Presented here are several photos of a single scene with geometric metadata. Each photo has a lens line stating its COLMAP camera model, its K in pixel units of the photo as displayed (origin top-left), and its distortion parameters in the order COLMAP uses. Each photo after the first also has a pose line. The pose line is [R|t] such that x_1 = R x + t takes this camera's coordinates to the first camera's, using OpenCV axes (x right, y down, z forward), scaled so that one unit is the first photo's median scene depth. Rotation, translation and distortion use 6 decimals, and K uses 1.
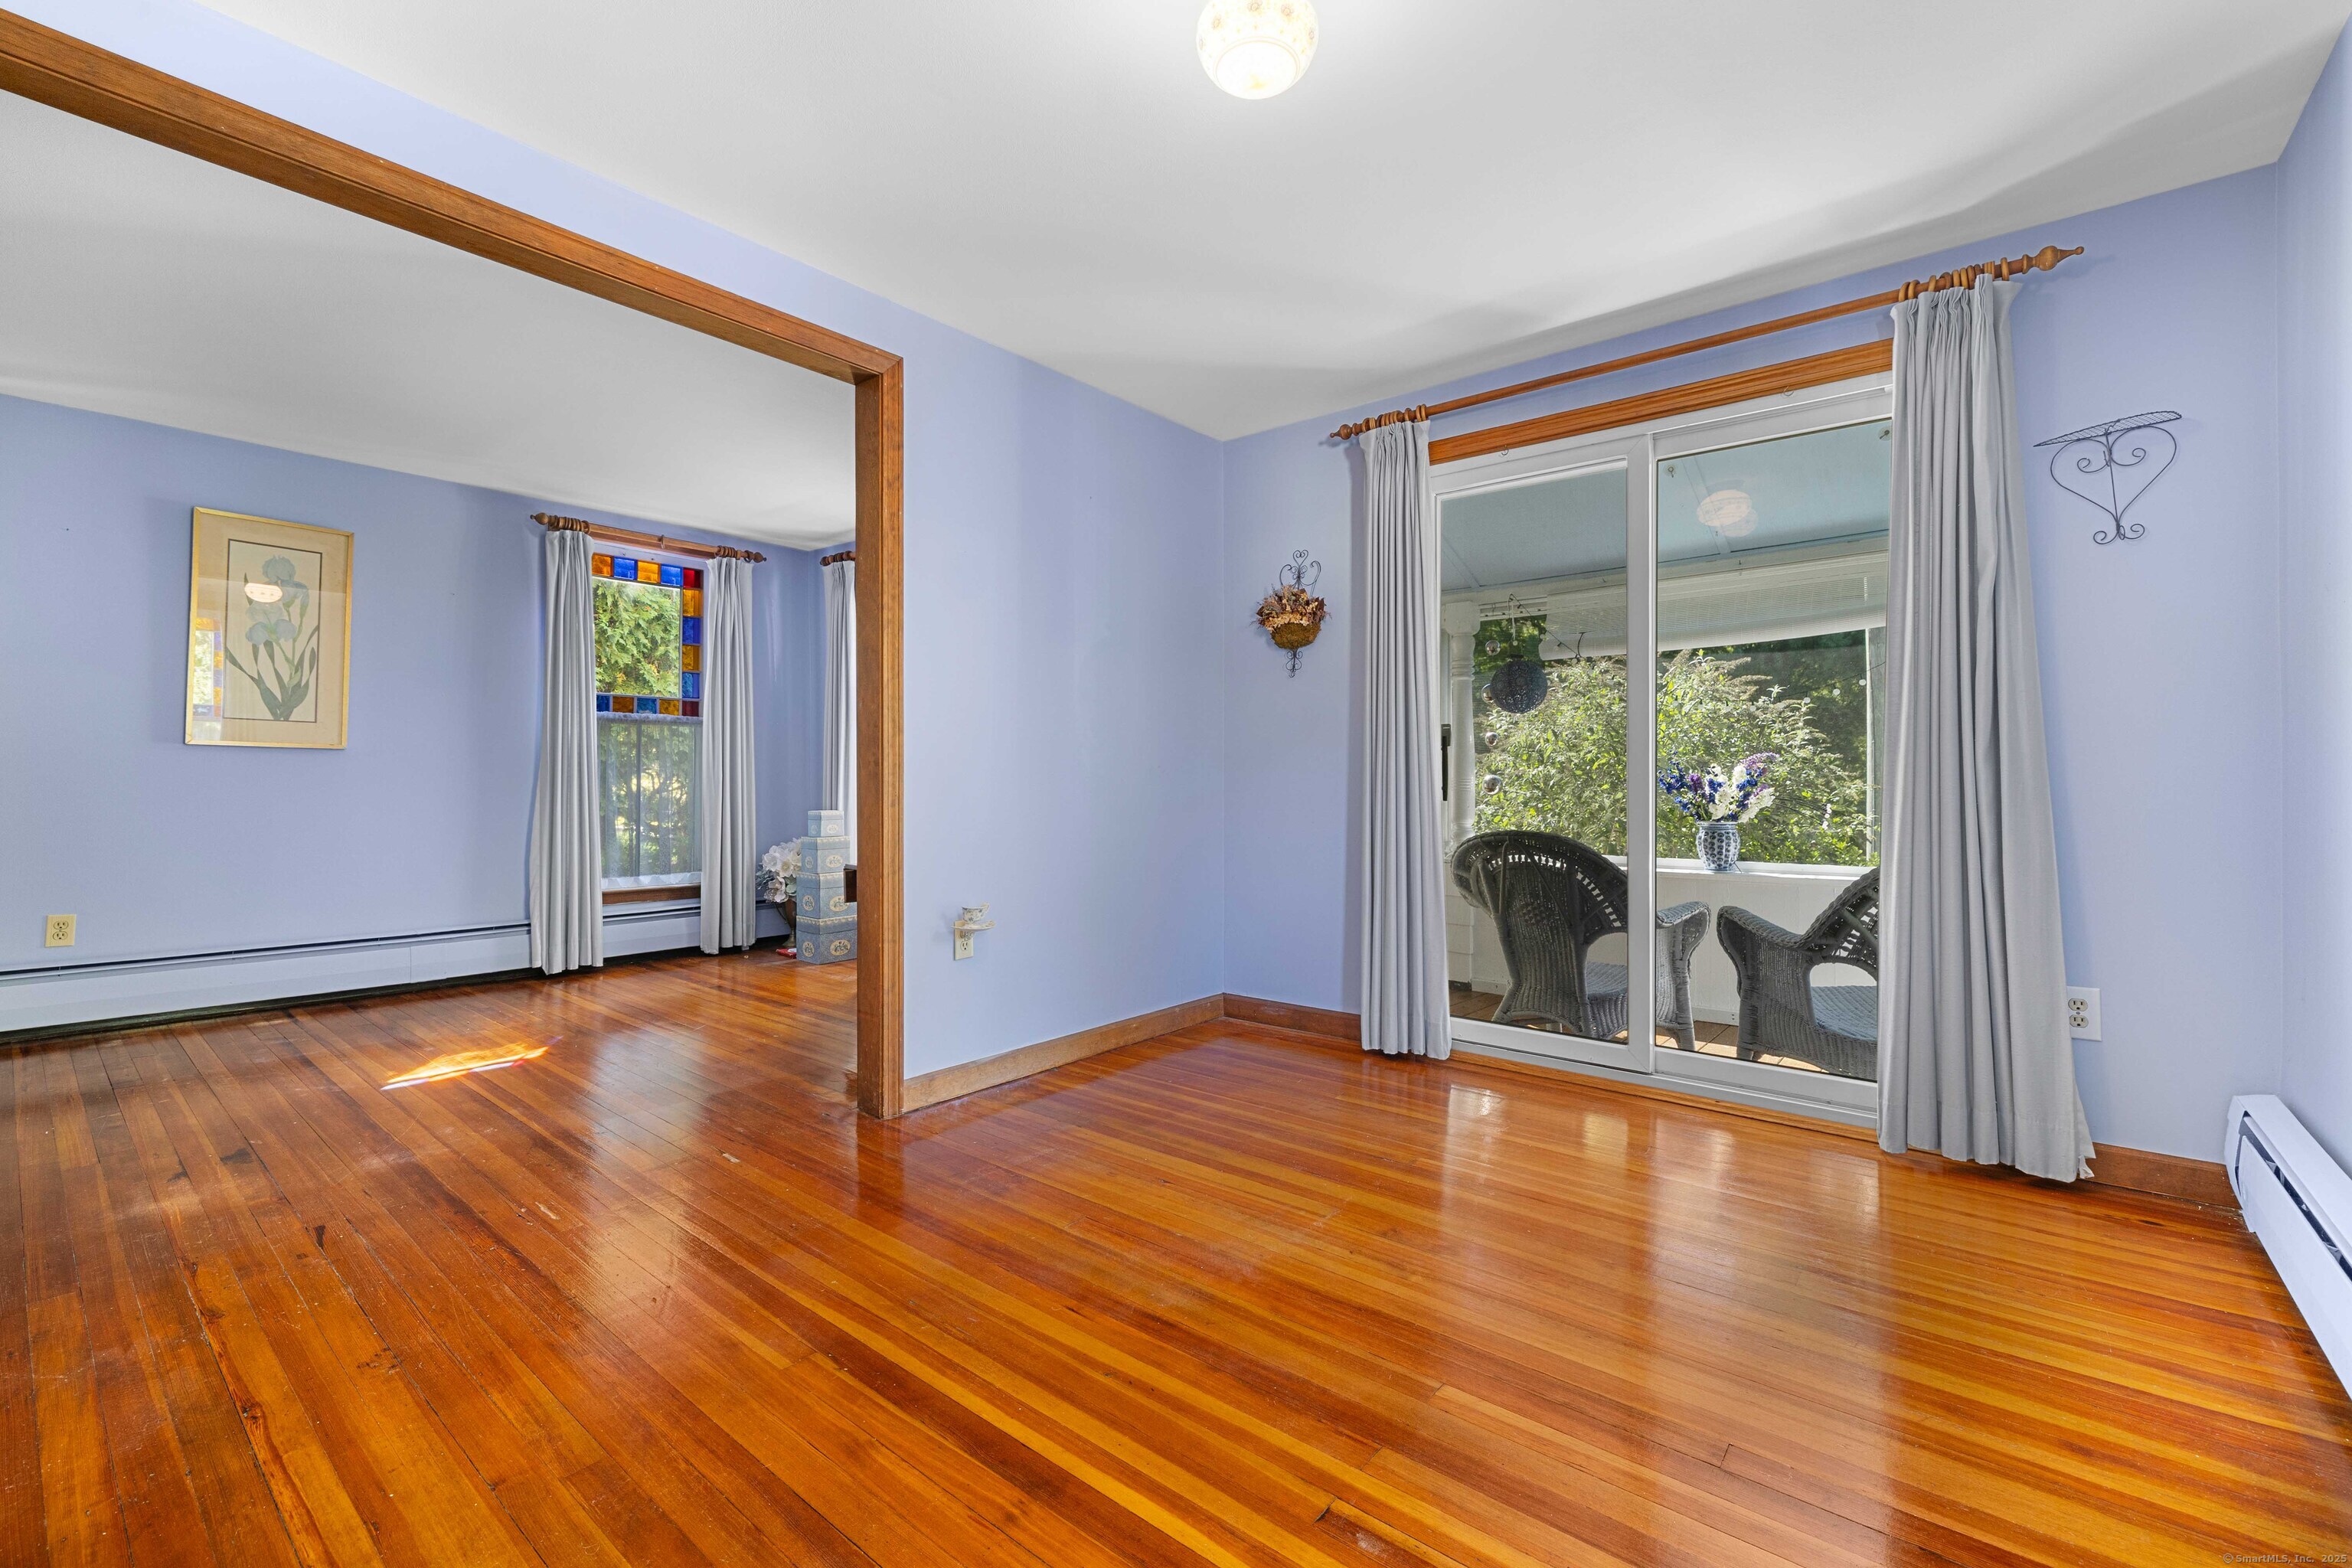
lens RADIAL K [[992.3, 0, 1174.5], [0, 992.3, 774.8], [0, 0, 1]] dist [-0.000809, 0.000211]
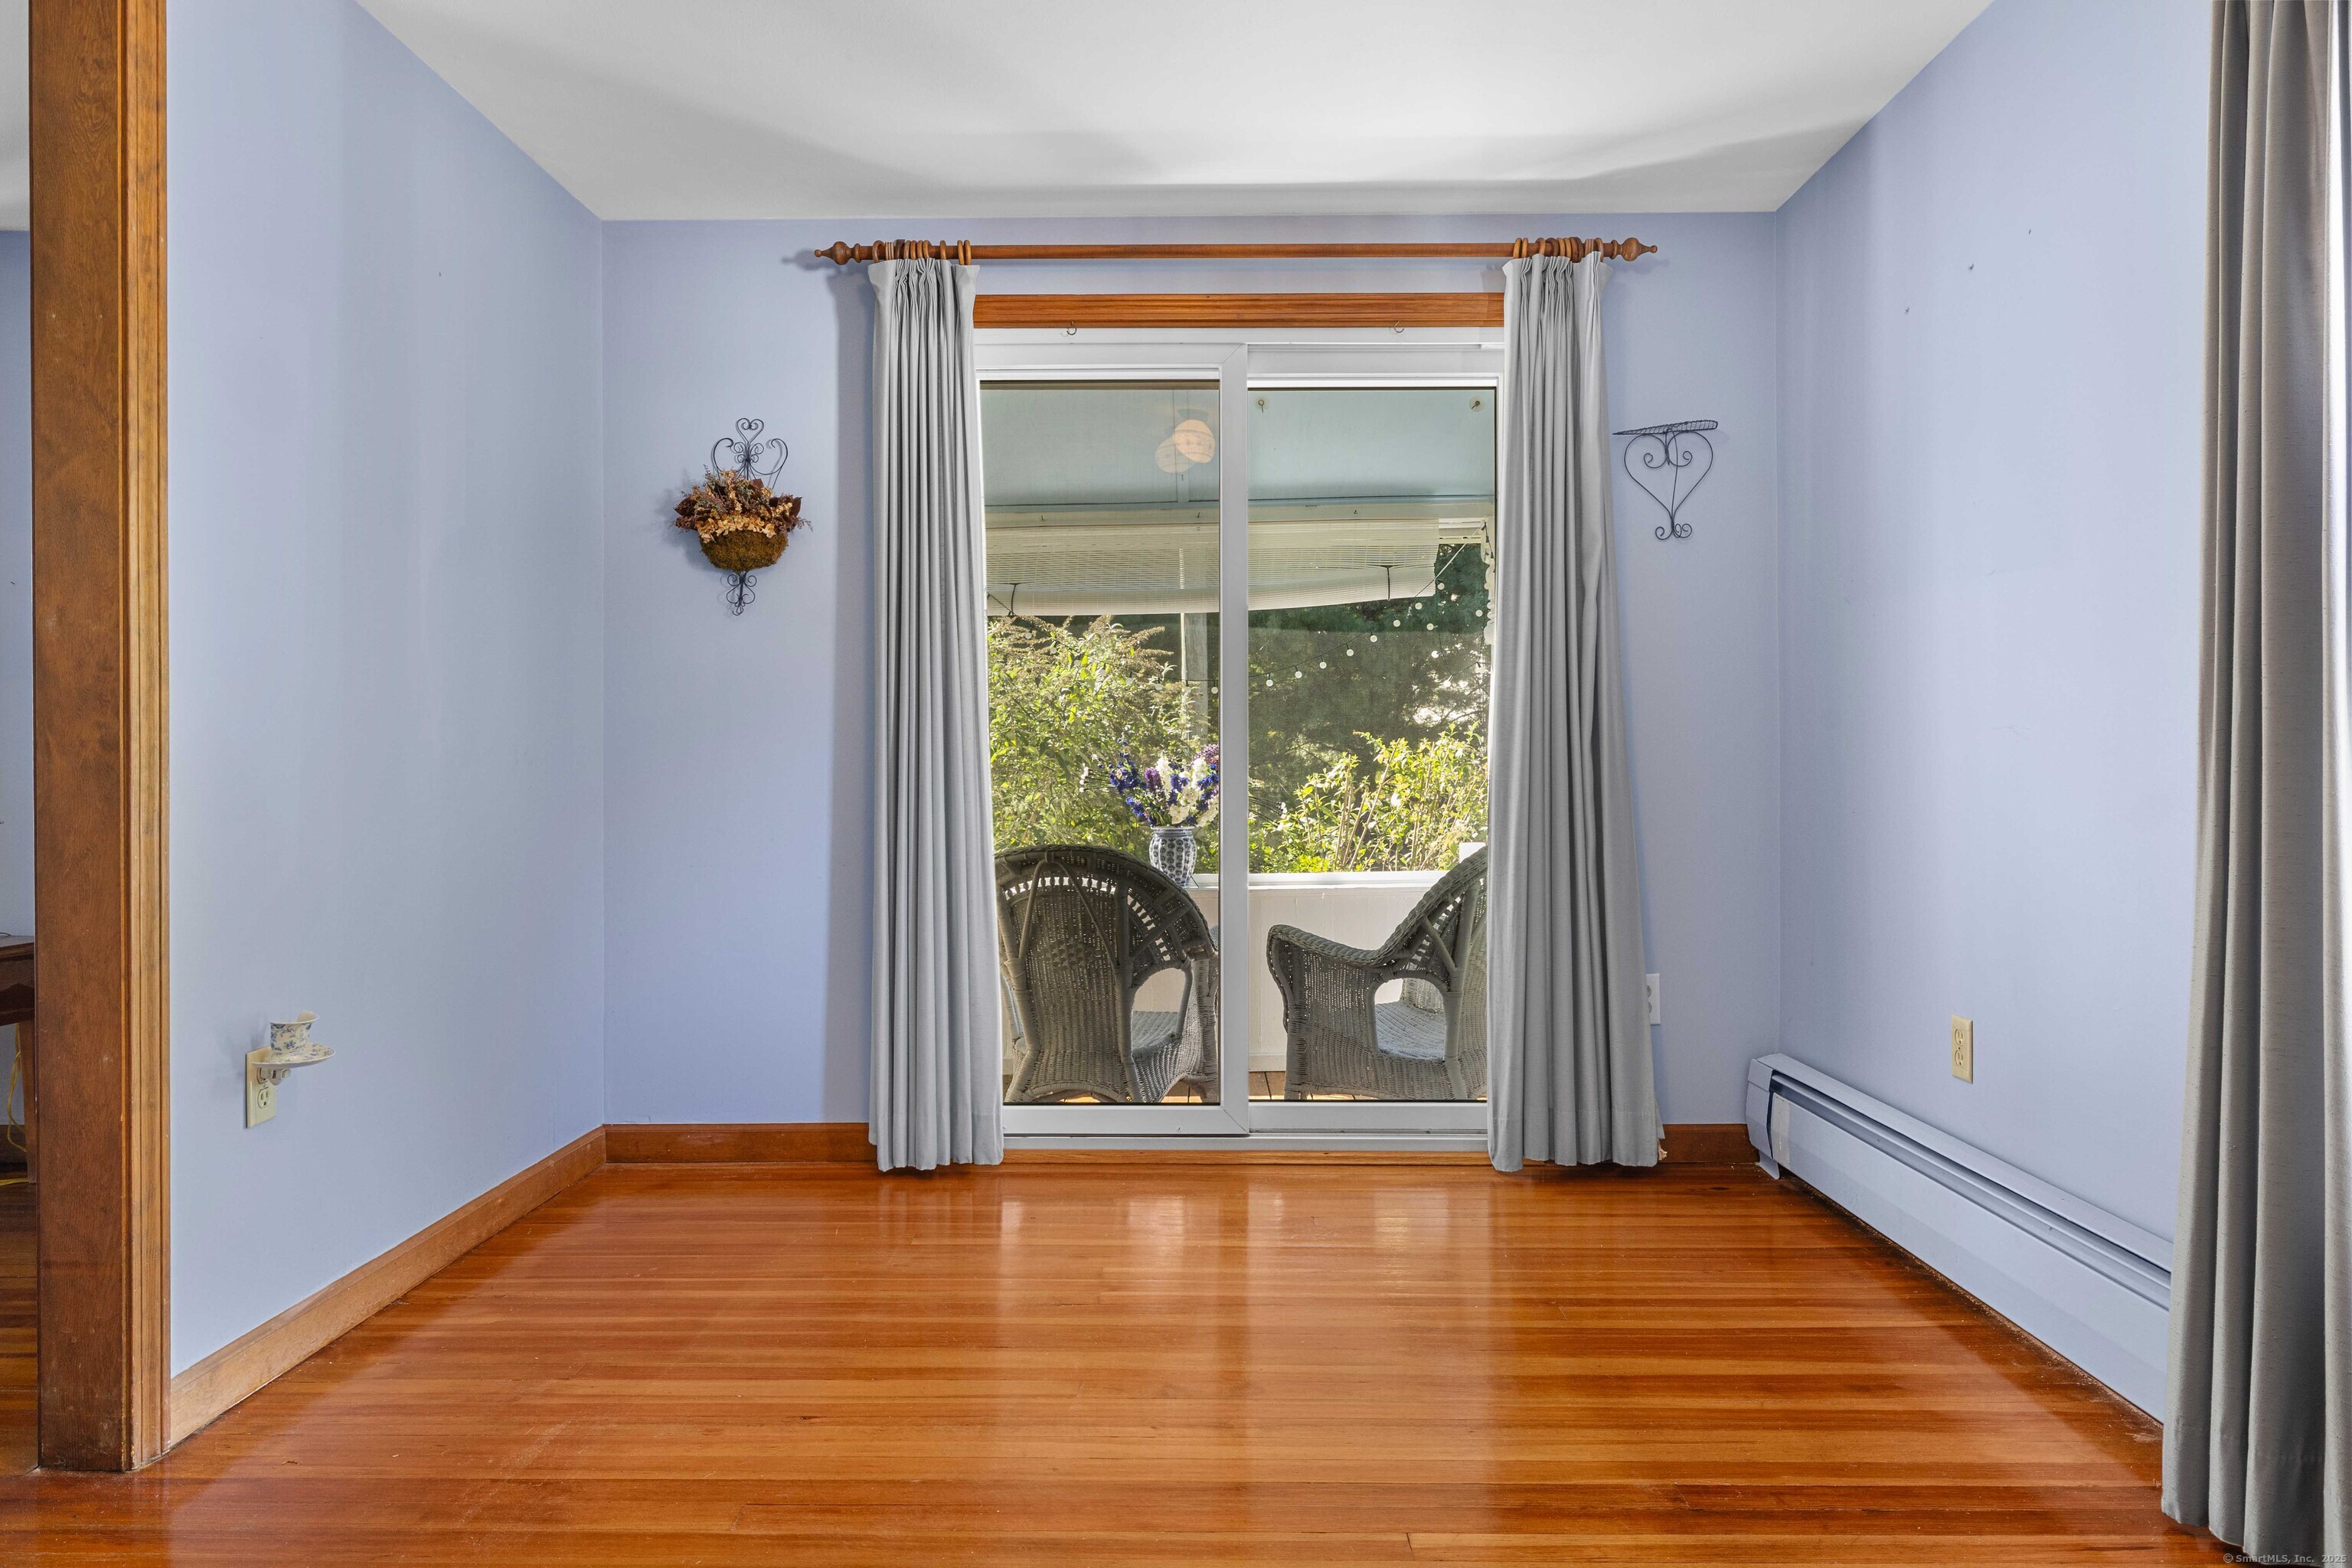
lens RADIAL K [[1440.7, 0, 1176.0], [0, 1440.7, 784.0], [0, 0, 1]] dist [-0.007390, 0.003051]
pose [[0.778937, -0.005841, 0.627075, -0.277836], [0.002216, 0.999976, 0.006562, 0.005937], [-0.627099, -0.003722, 0.778931, 0.110738]]
